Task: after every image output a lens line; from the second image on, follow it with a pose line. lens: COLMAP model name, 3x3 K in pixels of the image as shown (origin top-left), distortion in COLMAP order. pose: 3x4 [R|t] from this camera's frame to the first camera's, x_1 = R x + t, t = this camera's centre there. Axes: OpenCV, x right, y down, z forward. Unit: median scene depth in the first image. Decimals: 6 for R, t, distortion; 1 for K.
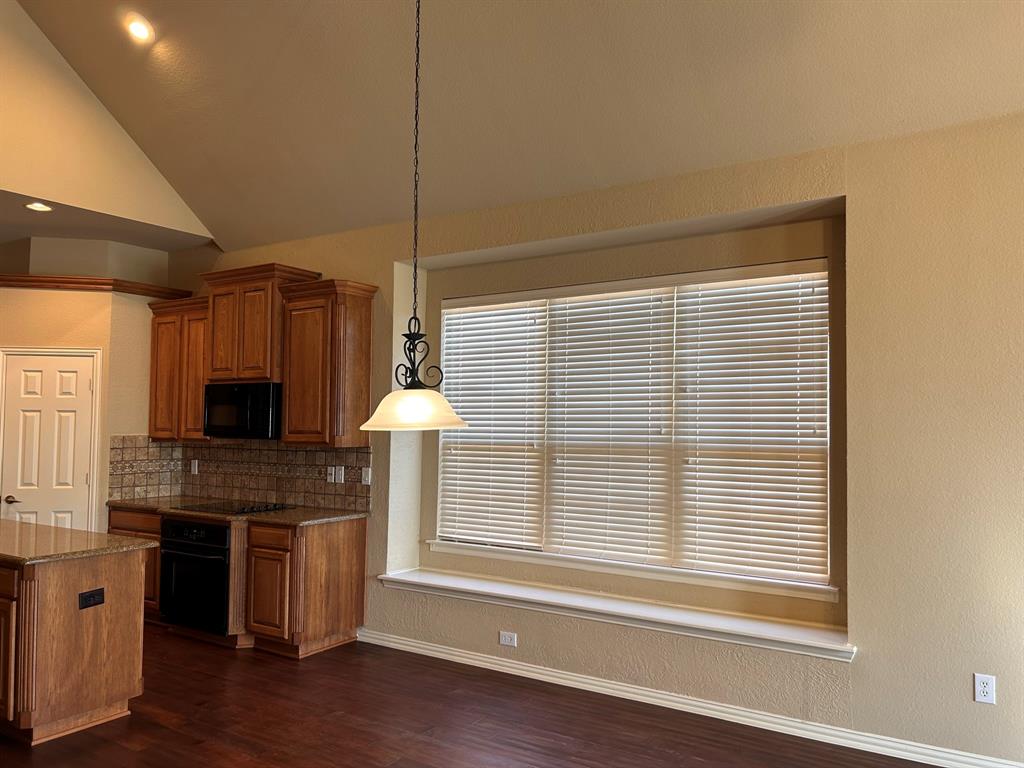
lens RADIAL K [[773.9, 0, 516.8], [0, 773.9, 390.3], [0, 0, 1]] dist [0.054130, -0.061670]
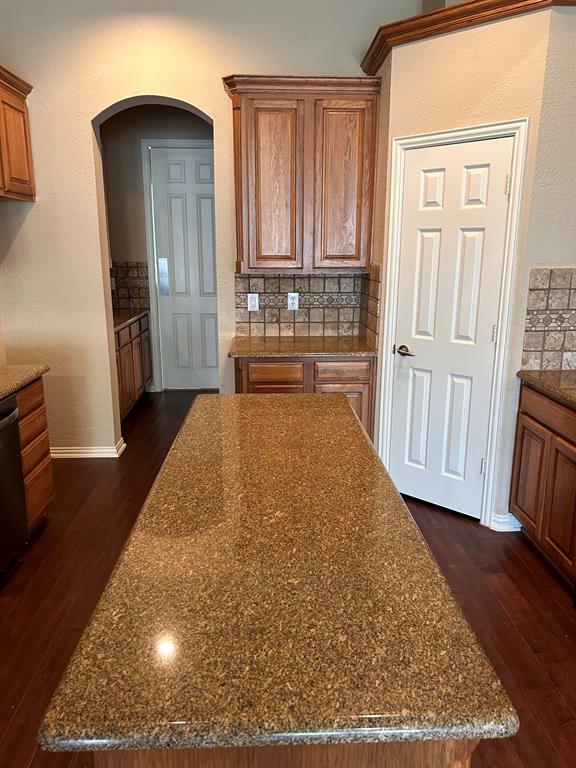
lens RADIAL K [[580.4, 0, 292.9], [0, 580.4, 381.0], [0, 0, 1]] dist [0.054130, -0.061670]
pose [[0.586431, 0.178088, -0.790180, -0.268670], [0.040668, 0.967827, 0.248307, 0.023471], [0.808978, -0.177750, 0.560321, 0.620151]]
